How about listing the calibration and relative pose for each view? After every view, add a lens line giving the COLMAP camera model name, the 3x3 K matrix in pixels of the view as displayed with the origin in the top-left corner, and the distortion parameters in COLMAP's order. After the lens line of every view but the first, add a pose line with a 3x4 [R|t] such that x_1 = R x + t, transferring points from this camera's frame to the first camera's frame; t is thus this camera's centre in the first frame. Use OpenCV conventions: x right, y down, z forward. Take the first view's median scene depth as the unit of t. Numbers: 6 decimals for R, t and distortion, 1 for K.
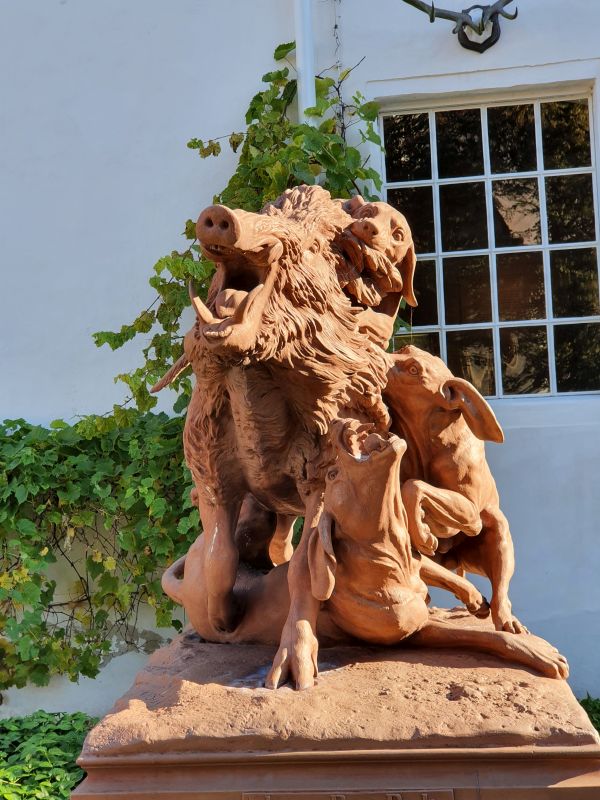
lens RADIAL K [[1093.3, 0, 303.6], [0, 1093.3, 364.9], [0, 0, 1]] dist [-0.116436, 0.753247]
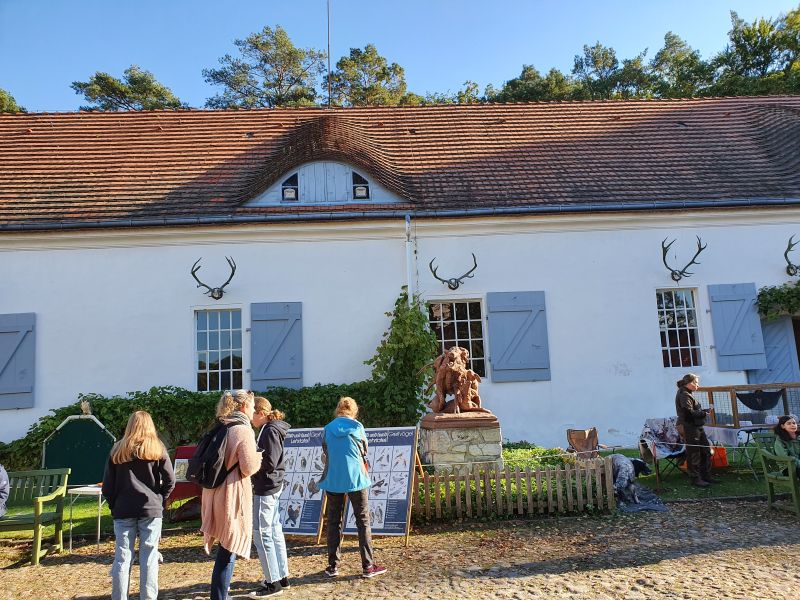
lens RADIAL K [[558.8, 0, 400.0], [0, 558.8, 300.0], [0, 0, 1]] dist [0.021977, -0.006695]
pose [[0.987703, 0.031907, 0.153053, -0.873687], [-0.013765, 0.992899, -0.118159, -0.025358], [-0.155736, 0.114599, 0.981129, -2.436366]]
